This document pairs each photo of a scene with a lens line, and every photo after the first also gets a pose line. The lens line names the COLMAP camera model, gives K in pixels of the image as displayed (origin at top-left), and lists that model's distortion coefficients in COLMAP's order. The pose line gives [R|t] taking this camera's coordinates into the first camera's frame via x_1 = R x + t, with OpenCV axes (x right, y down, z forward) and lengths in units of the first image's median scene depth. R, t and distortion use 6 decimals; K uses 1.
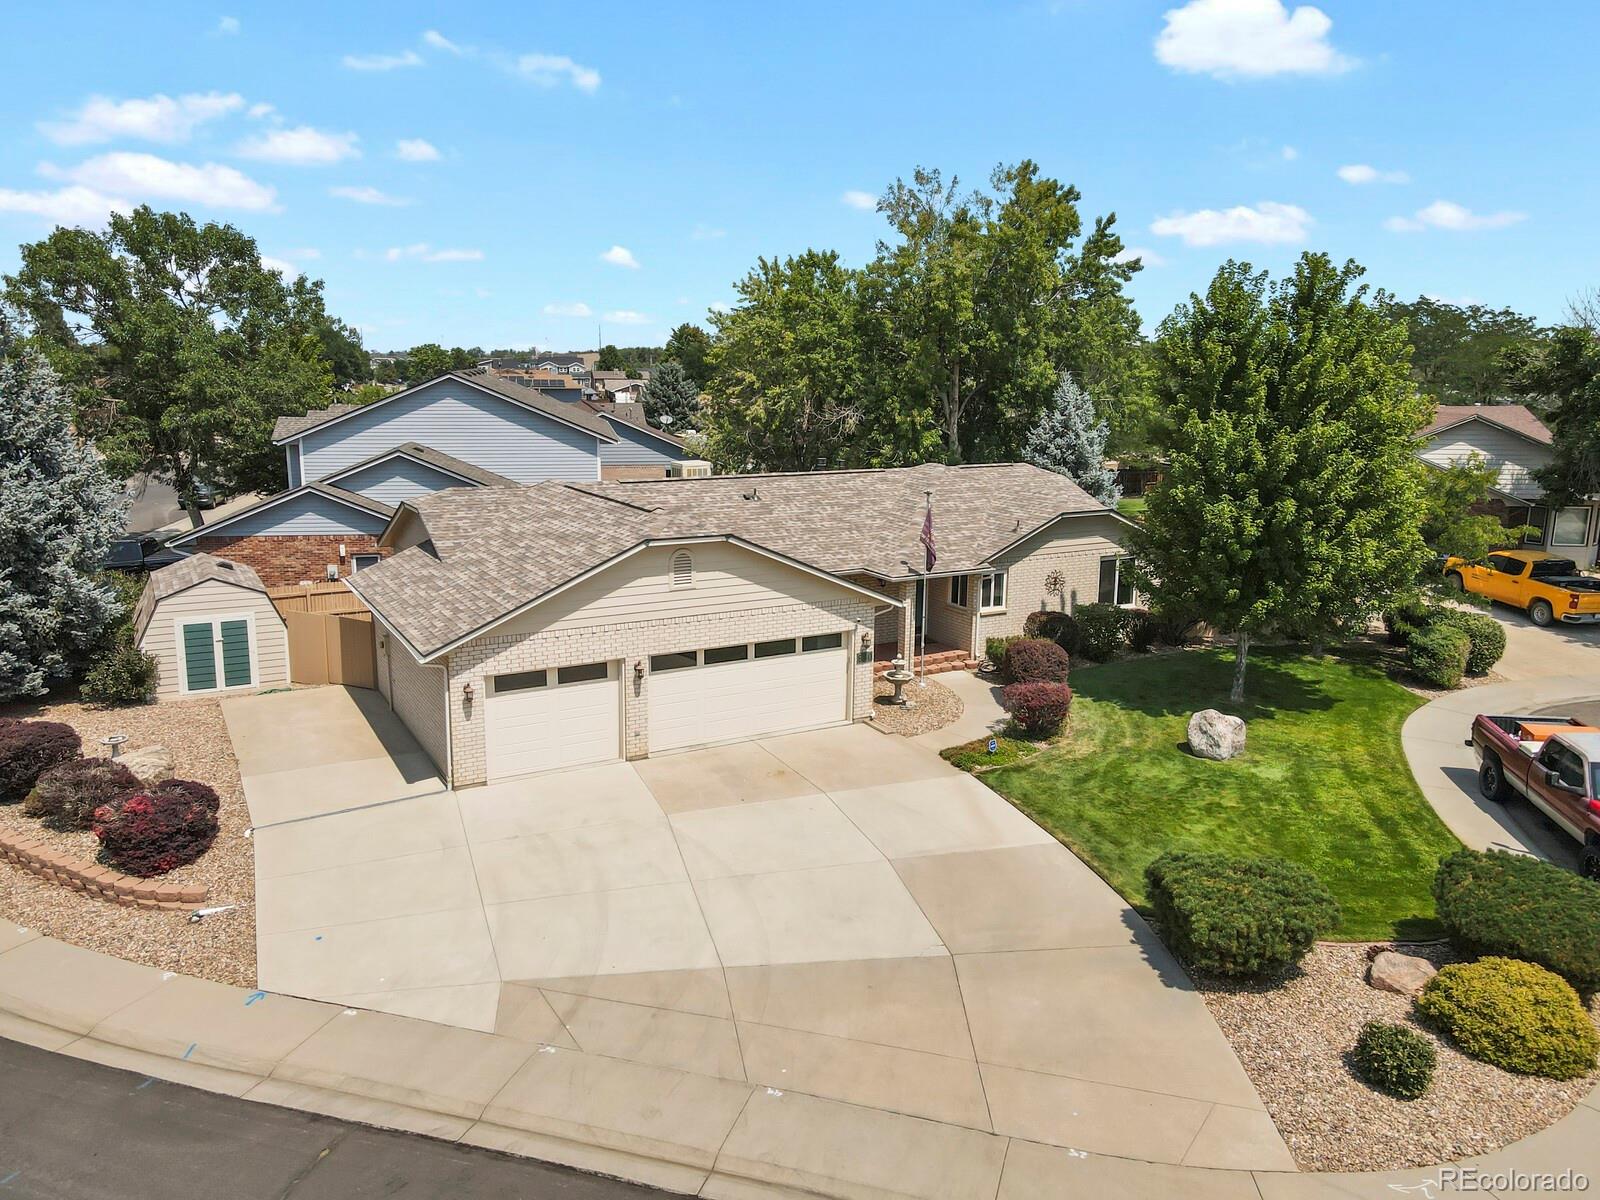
lens RADIAL K [[1156.6, 0, 757.8], [0, 1156.6, 605.0], [0, 0, 1]] dist [0.048723, 0.001864]
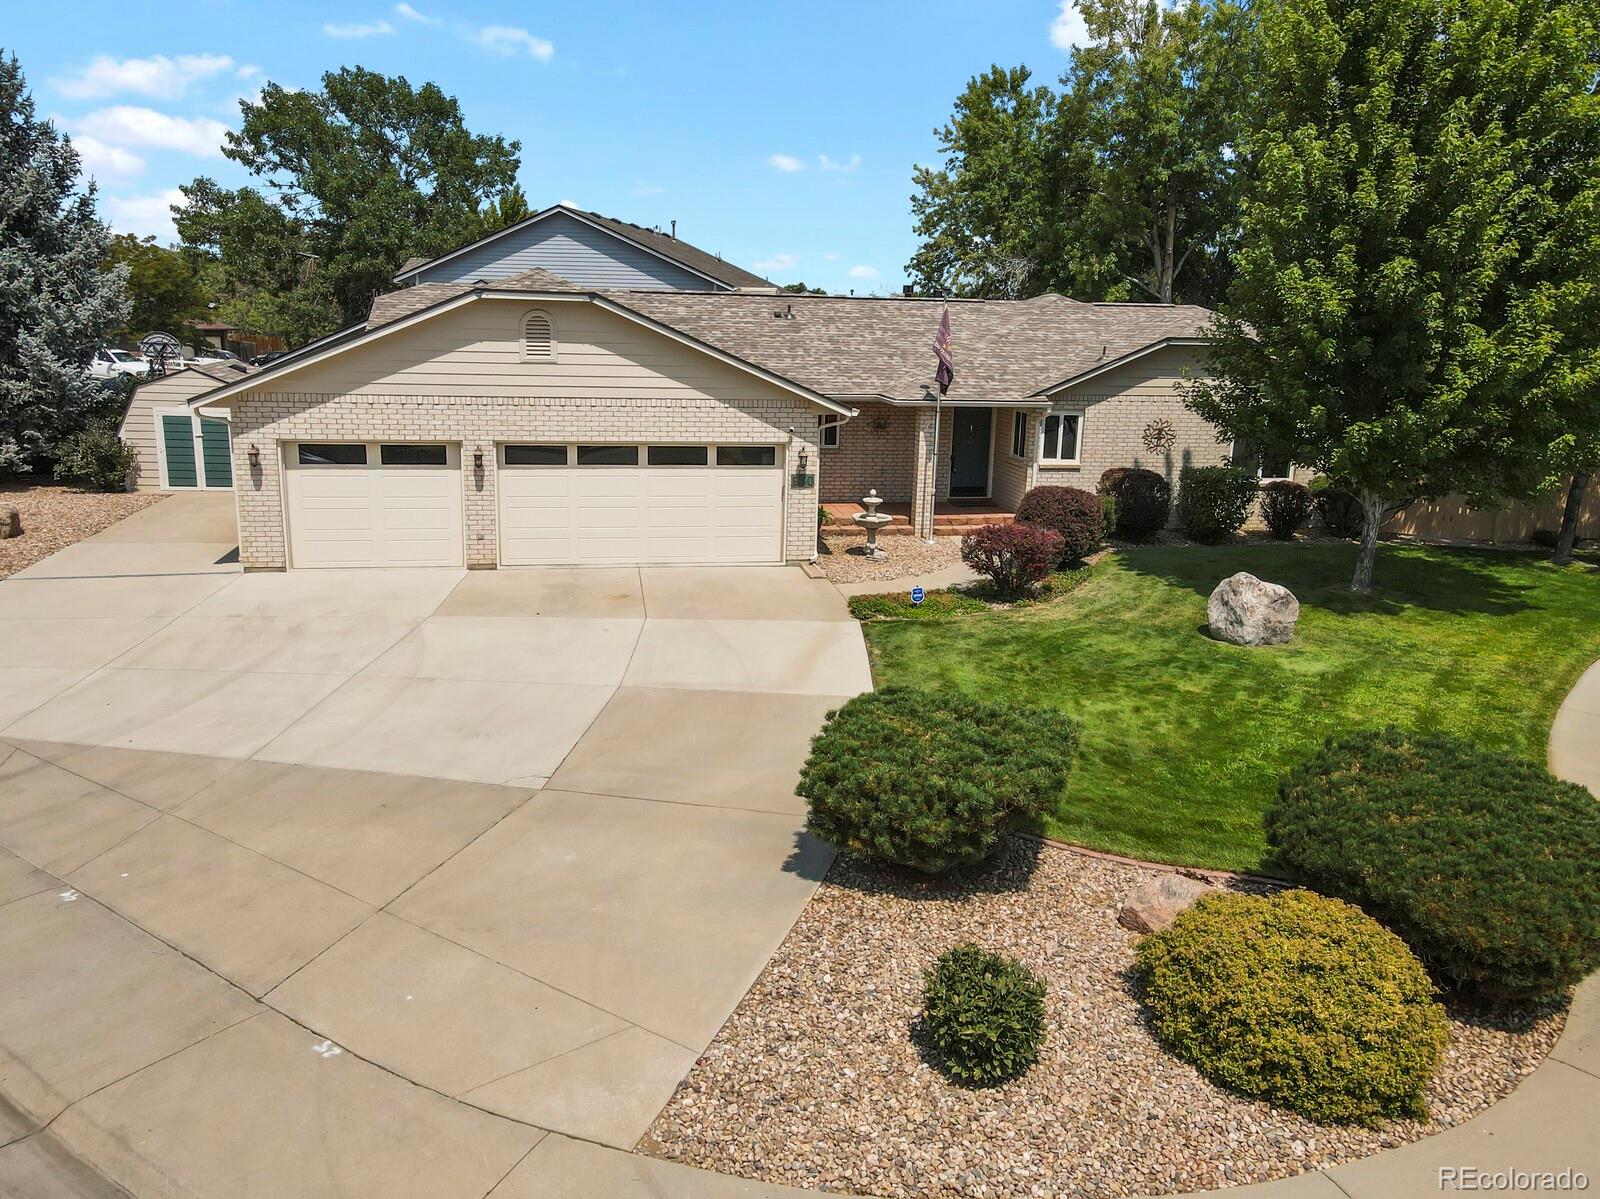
lens RADIAL K [[1156.6, 0, 775.5], [0, 1156.6, 608.1], [0, 0, 1]] dist [0.048723, 0.001864]
pose [[0.947812, 0.092474, -0.305123, 0.340426], [-0.082864, 0.995575, 0.044327, 0.103303], [0.307872, -0.016730, 0.951281, 0.263592]]
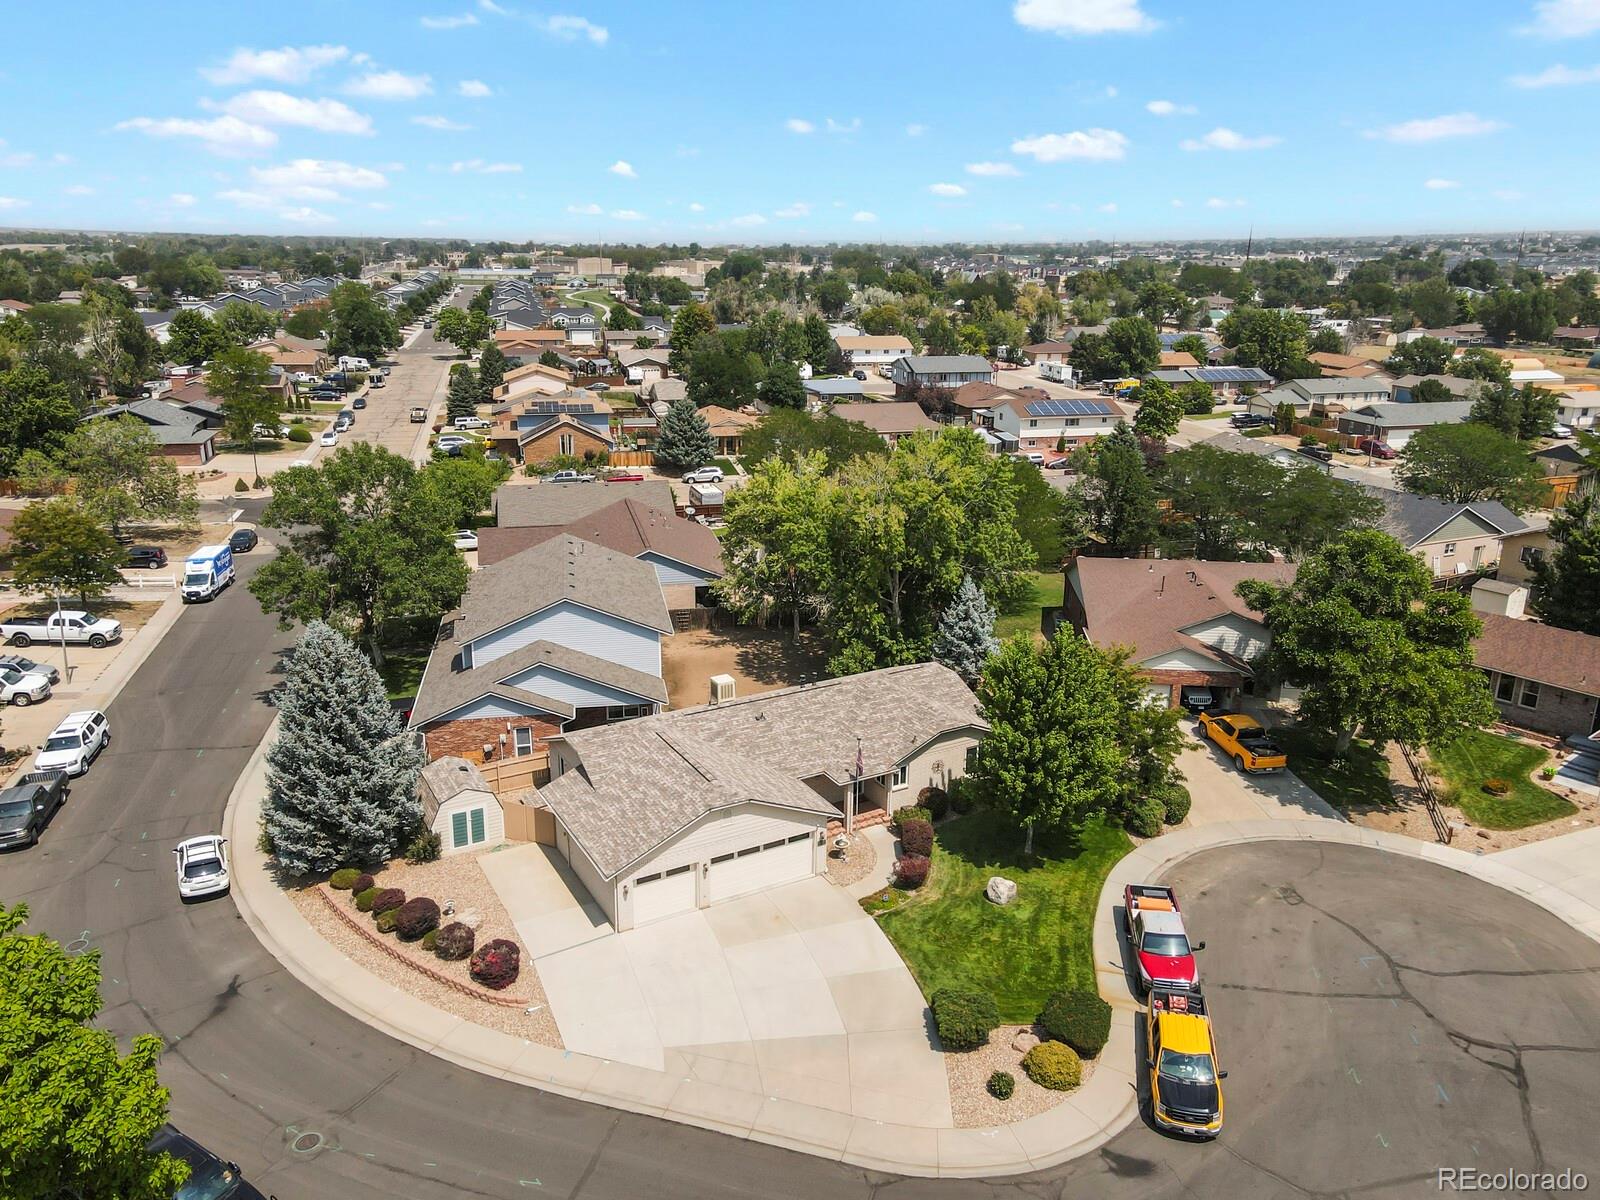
lens RADIAL K [[1156.6, 0, 745.6], [0, 1156.6, 629.9], [0, 0, 1]] dist [0.048723, 0.001864]
pose [[0.999887, -0.006645, -0.013461, -0.004088], [0.008274, 0.992138, 0.124875, -0.567416], [0.012525, -0.124972, 0.992081, -0.879577]]
